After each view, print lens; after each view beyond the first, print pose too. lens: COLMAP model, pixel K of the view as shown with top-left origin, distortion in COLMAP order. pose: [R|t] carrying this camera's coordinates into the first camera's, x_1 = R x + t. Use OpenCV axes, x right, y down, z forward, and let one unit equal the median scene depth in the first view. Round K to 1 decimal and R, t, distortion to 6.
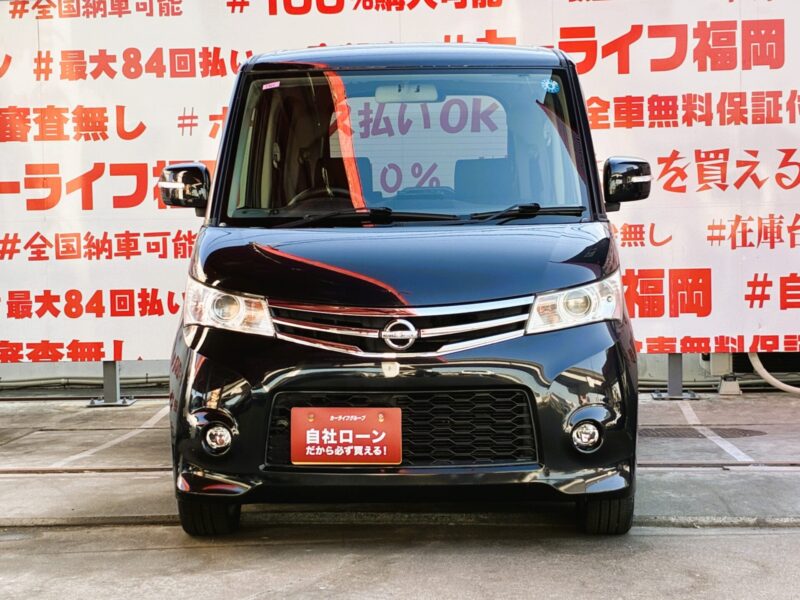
lens RADIAL K [[1611.9, 0, 400.0], [0, 1611.9, 300.0], [0, 0, 1]] dist [0.165267, 0.139940]
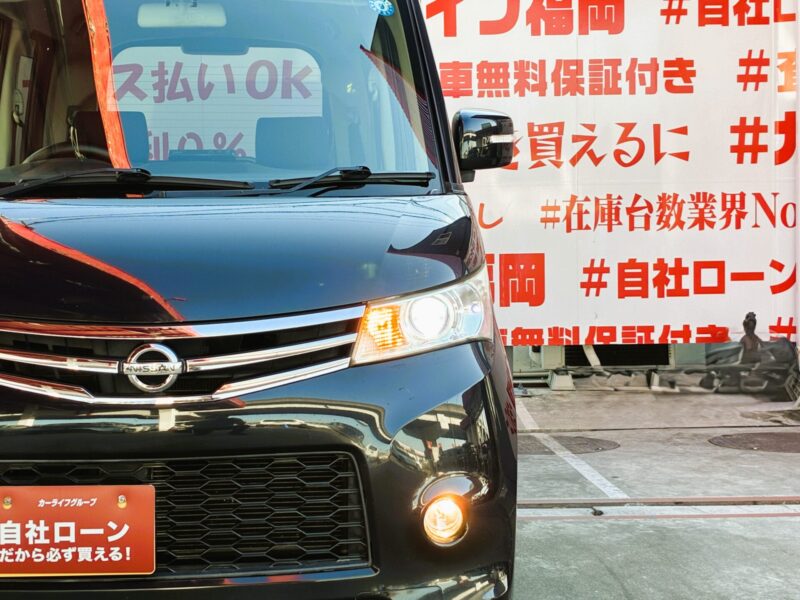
lens RADIAL K [[1448.4, 0, 400.0], [0, 1448.4, 300.0], [0, 0, 1]] dist [0.297775, -1.842338]
pose [[0.992790, -0.001313, 0.119858, 0.019422], [-0.000705, 0.999859, 0.016792, -0.010428], [-0.119863, -0.016755, 0.992649, 0.300047]]
